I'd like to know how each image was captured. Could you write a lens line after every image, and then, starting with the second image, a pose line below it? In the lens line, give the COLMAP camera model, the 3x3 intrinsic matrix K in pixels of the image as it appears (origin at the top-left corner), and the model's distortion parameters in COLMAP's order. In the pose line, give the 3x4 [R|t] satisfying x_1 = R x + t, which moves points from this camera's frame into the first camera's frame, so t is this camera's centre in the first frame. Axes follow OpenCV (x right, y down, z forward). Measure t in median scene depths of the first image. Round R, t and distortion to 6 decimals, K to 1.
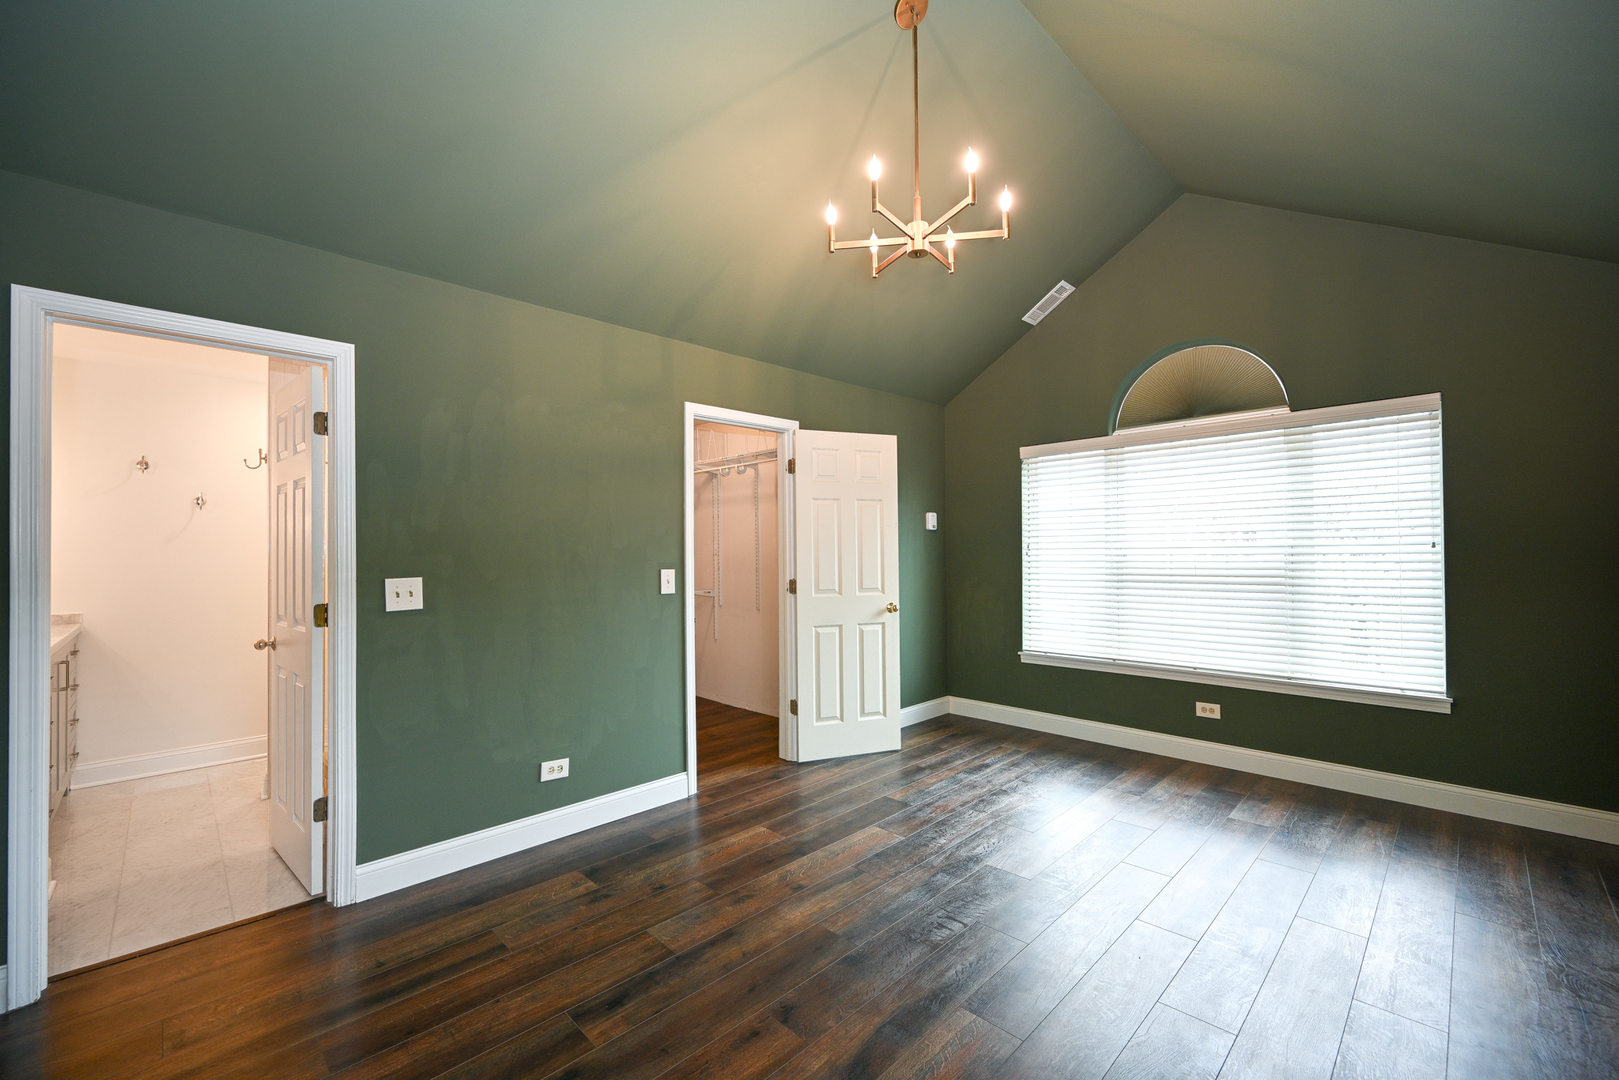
lens RADIAL K [[656.0, 0, 801.6], [0, 656.0, 542.7], [0, 0, 1]] dist [0.000872, 0.000057]
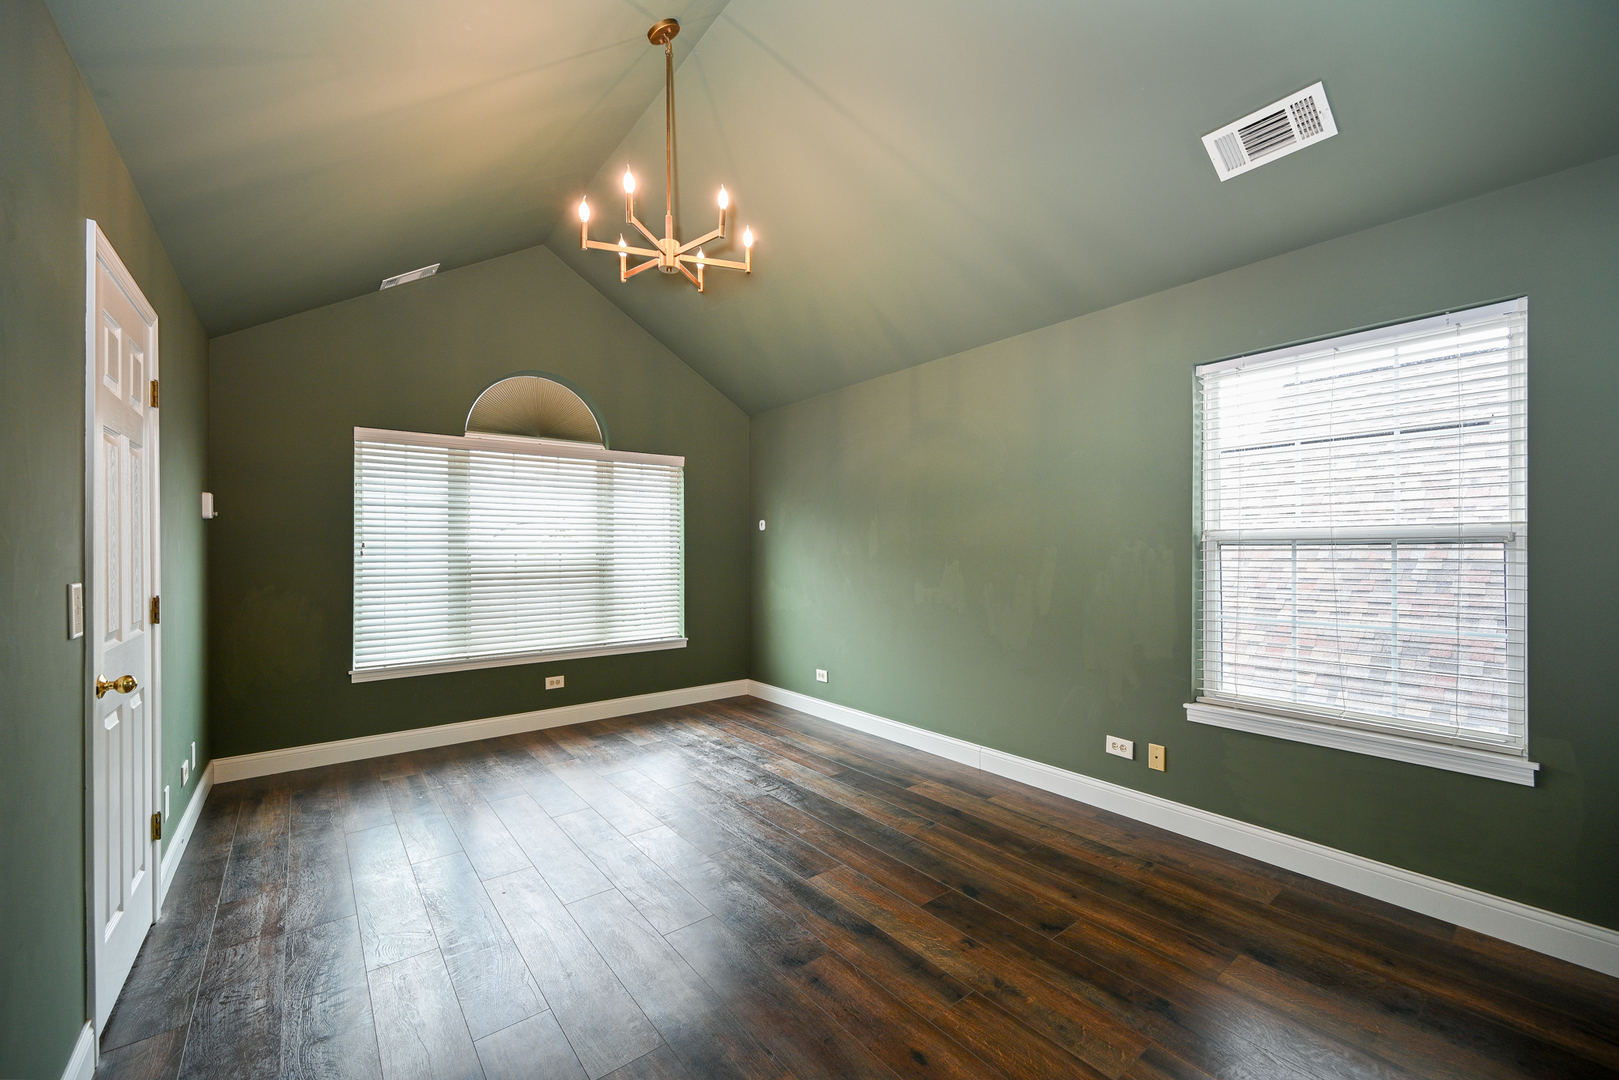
lens RADIAL K [[656.0, 0, 802.8], [0, 656.0, 548.1], [0, 0, 1]] dist [0.000872, 0.000057]
pose [[0.113151, 0.010189, 0.993526, -0.560475], [-0.009766, 0.999911, -0.009142, 0.015129], [-0.993530, -0.008668, 0.113240, 0.429991]]
